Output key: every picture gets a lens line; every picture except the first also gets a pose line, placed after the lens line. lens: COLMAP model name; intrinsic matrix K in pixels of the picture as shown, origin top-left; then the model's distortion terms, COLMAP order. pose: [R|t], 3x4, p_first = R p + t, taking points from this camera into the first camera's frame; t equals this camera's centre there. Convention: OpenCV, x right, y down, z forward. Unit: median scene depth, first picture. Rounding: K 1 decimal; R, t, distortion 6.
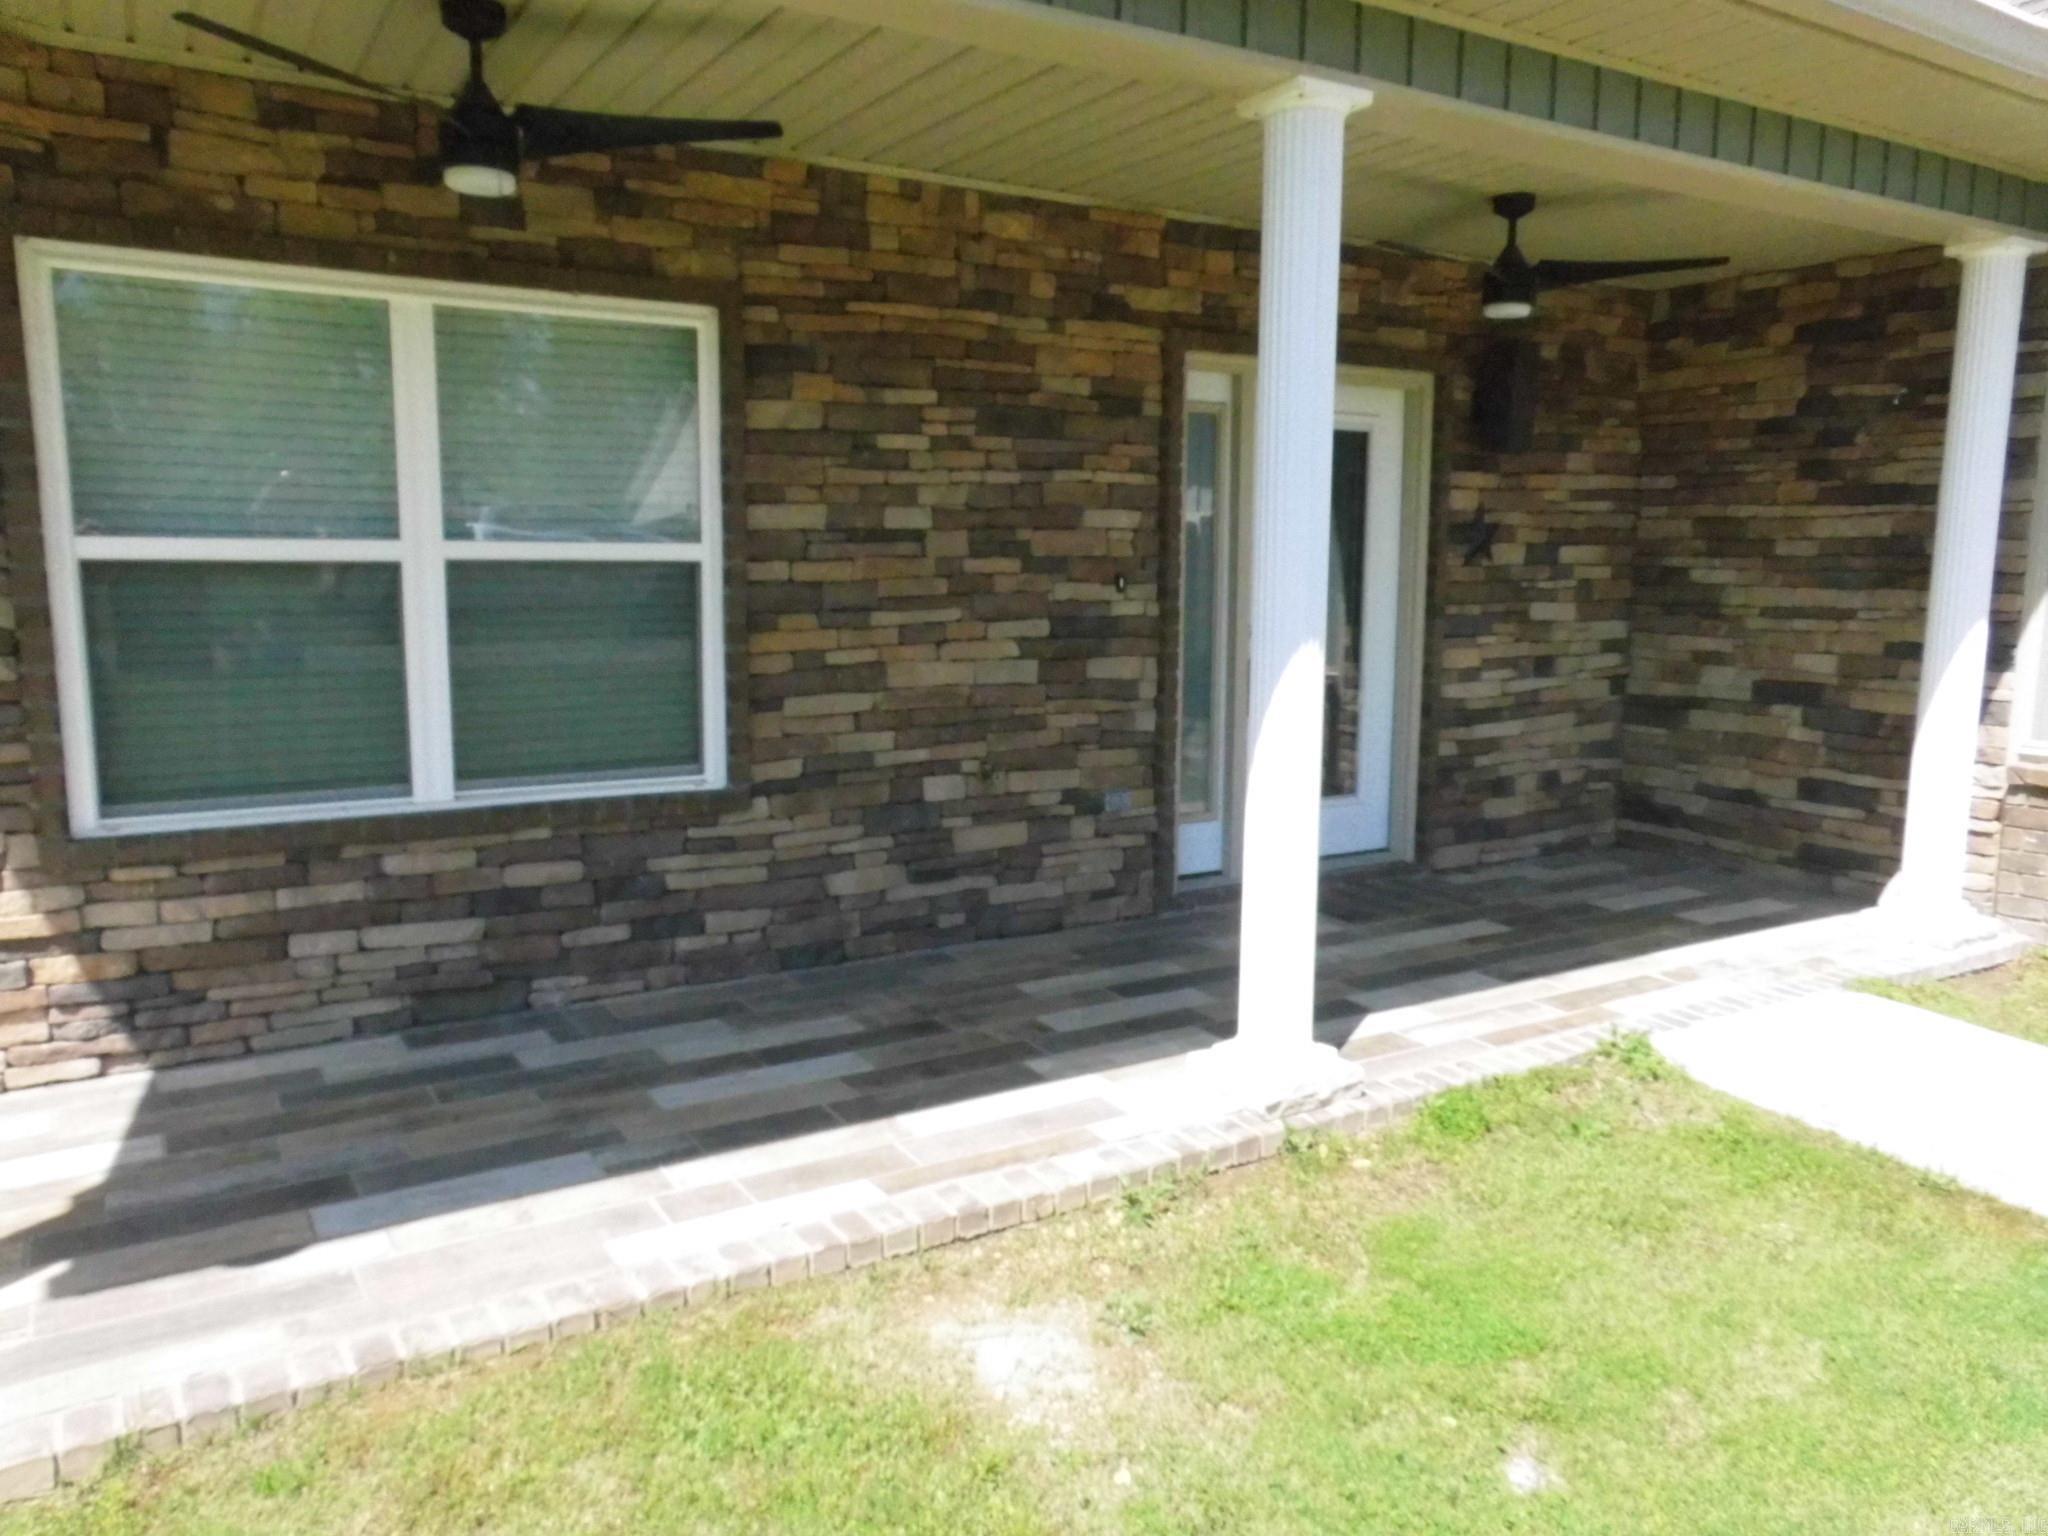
lens RADIAL K [[1523.7, 0, 1024.0], [0, 1523.7, 768.0], [0, 0, 1]] dist [0.018735, 0.000362]
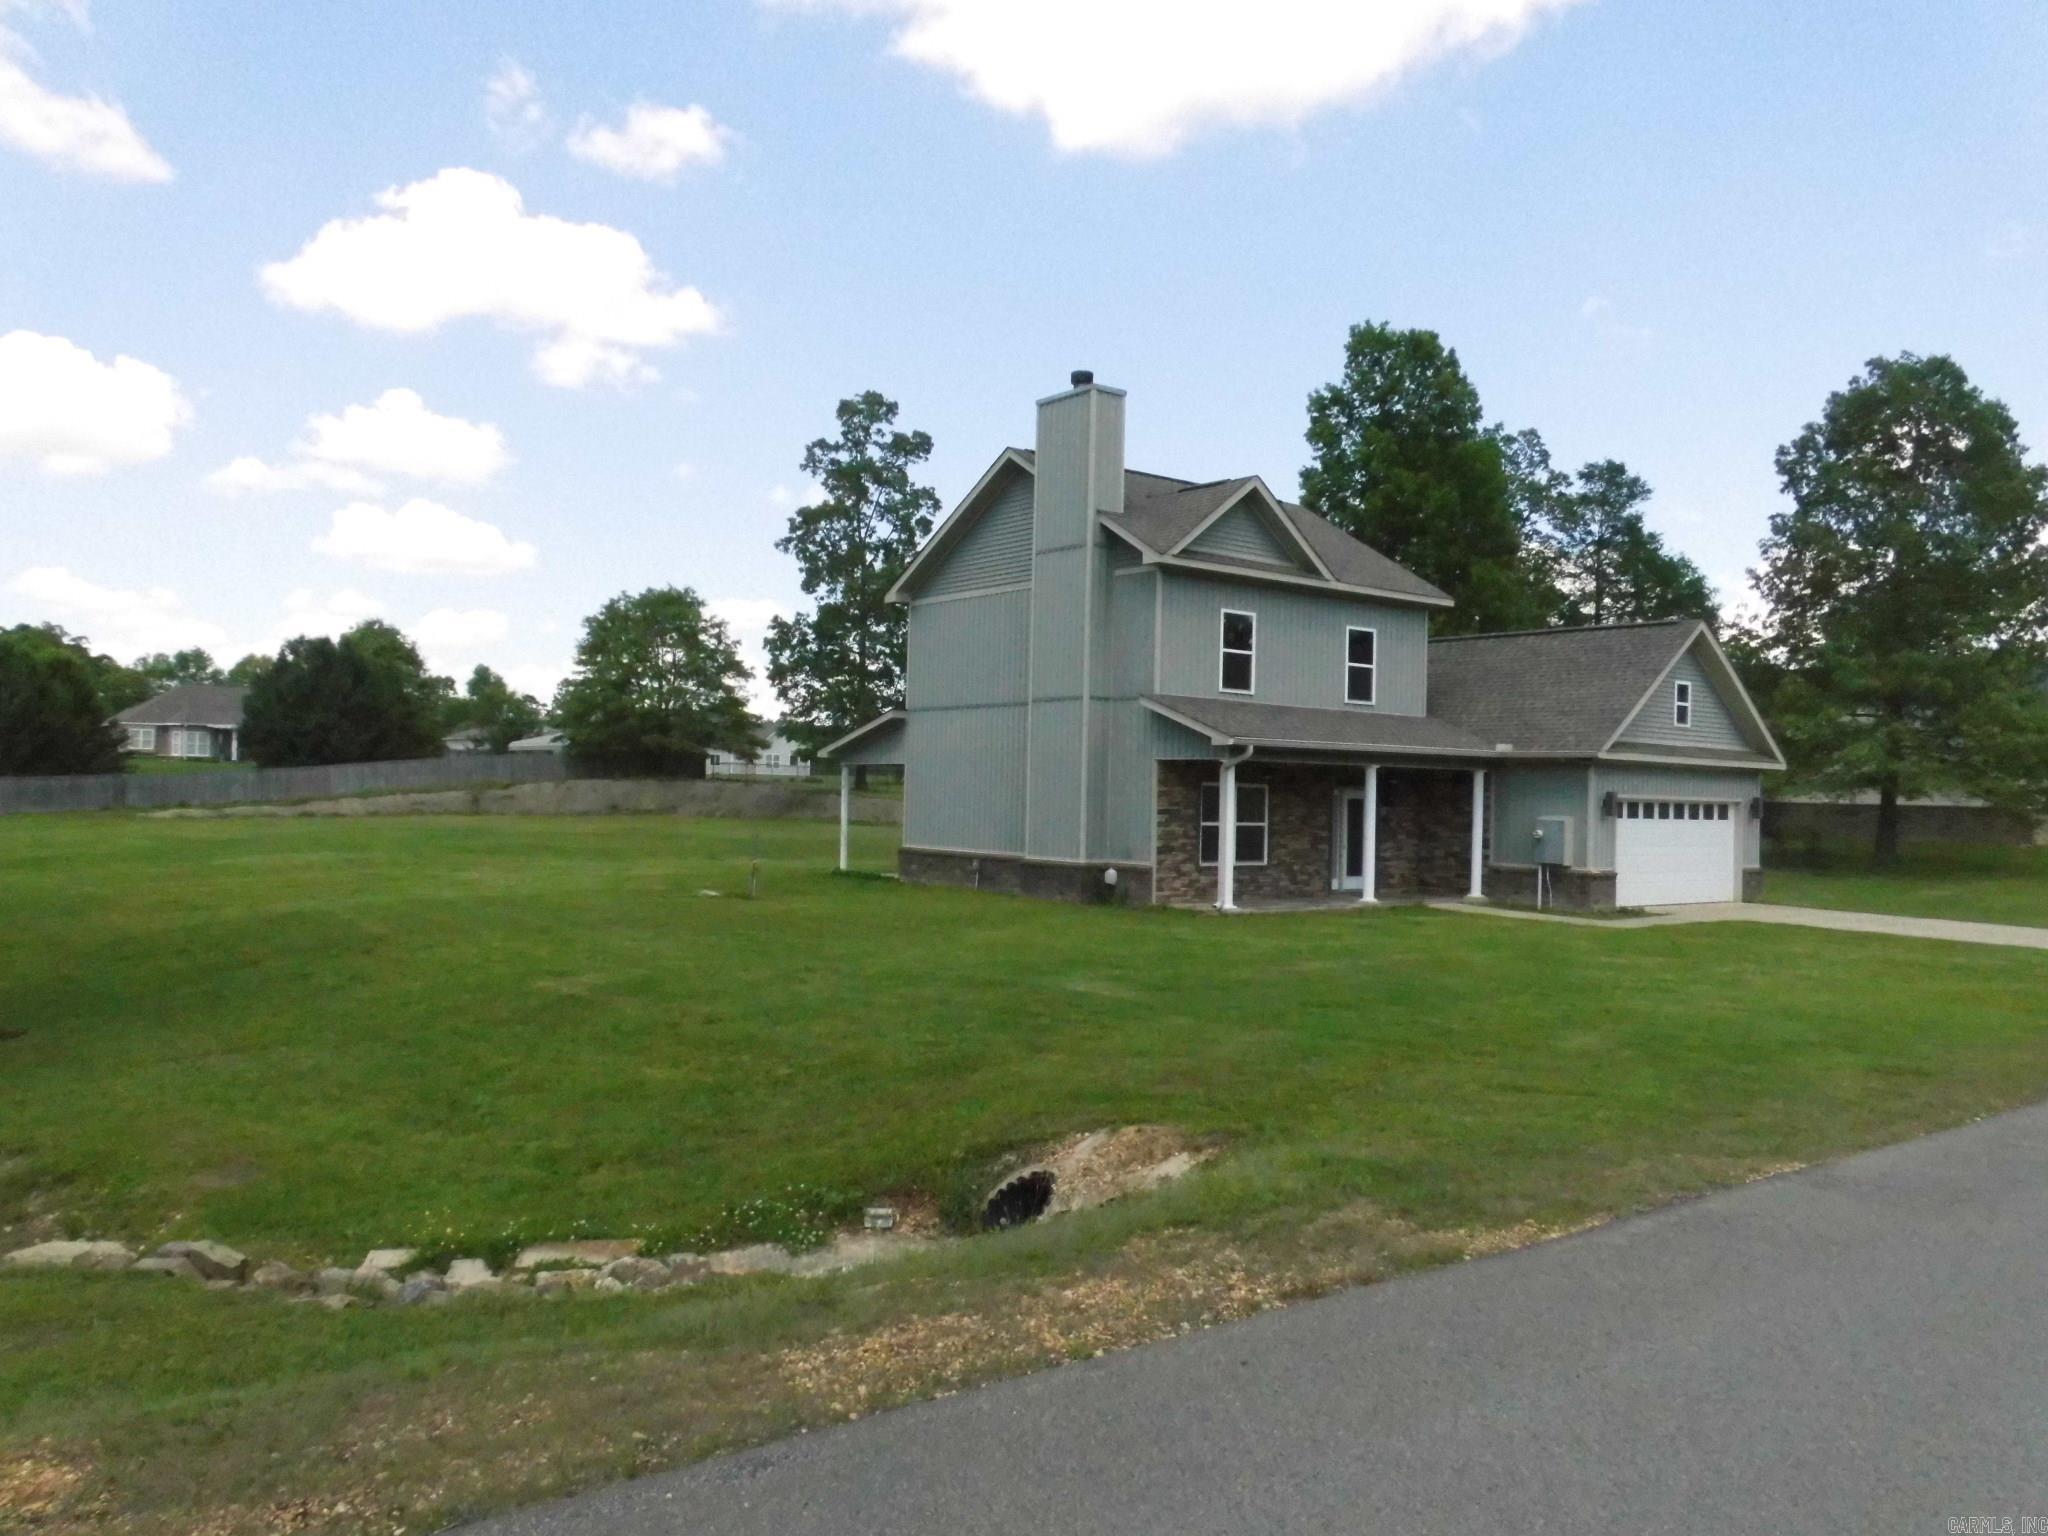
lens RADIAL K [[1438.9, 0, 1024.0], [0, 1438.9, 768.0], [0, 0, 1]] dist [-0.030325, 0.002909]
pose [[0.995734, 0.018504, 0.090393, -1.399835], [-0.004857, 0.988837, -0.148925, 0.404133], [-0.092140, 0.147851, 0.984708, -3.768523]]
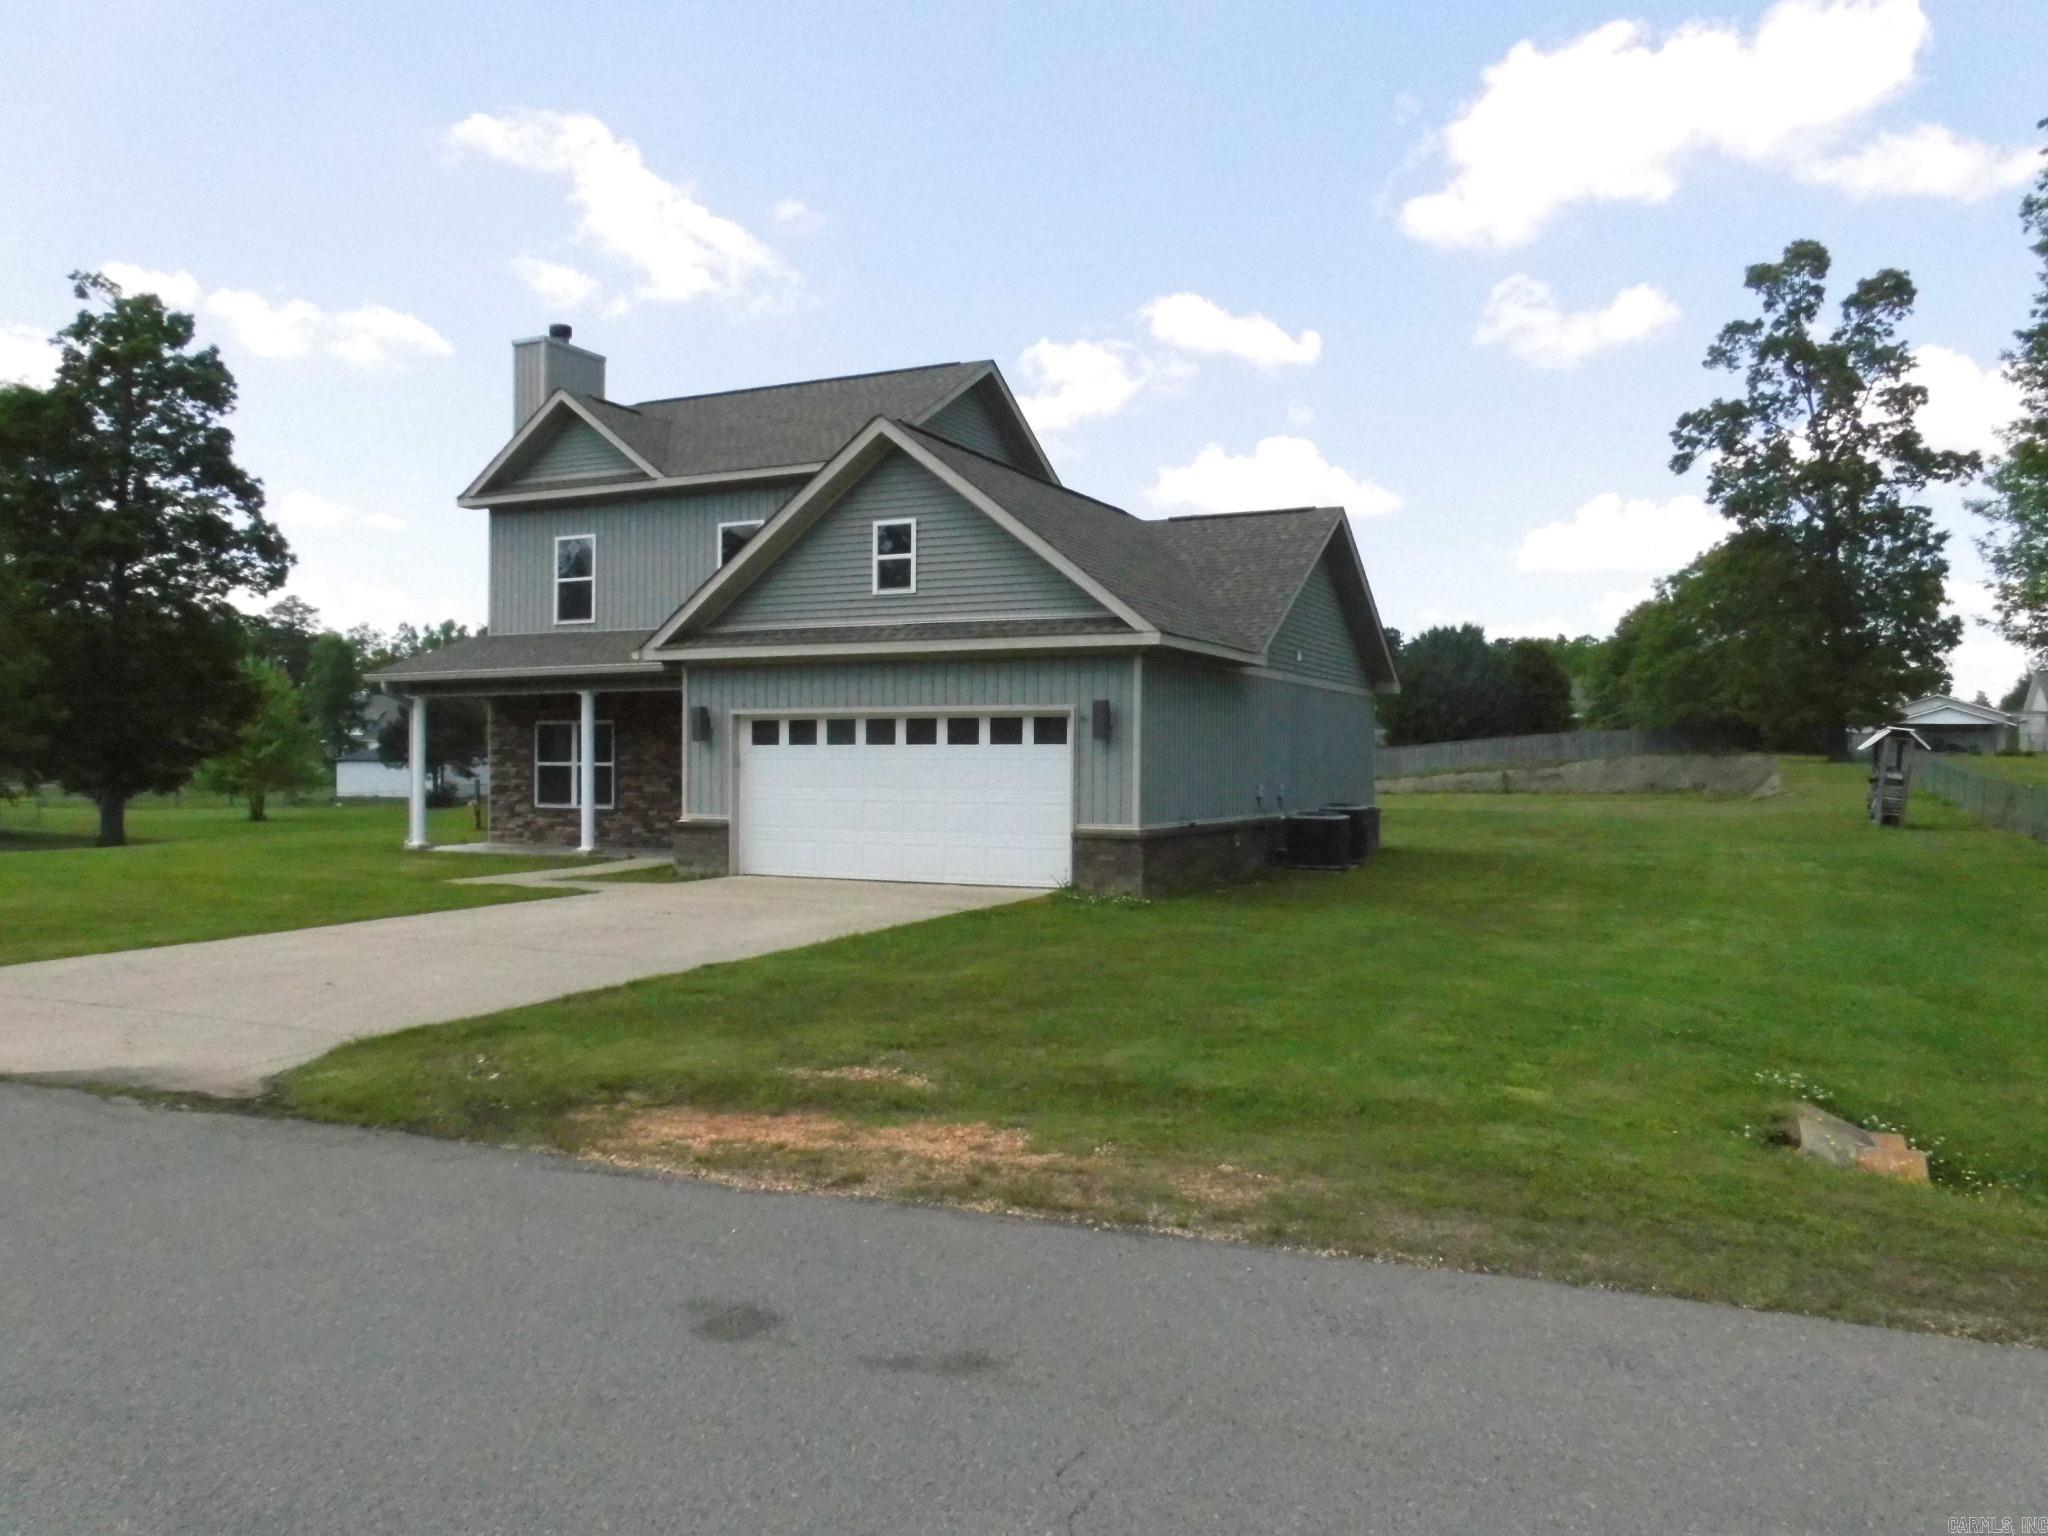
lens RADIAL K [[1438.9, 0, 1024.0], [0, 1438.9, 768.0], [0, 0, 1]] dist [-0.030325, 0.002909]
pose [[0.557336, -0.002063, -0.830285, 4.065212], [-0.110261, 0.990956, -0.076476, 0.083141], [0.822933, 0.134171, 0.552068, -0.507128]]
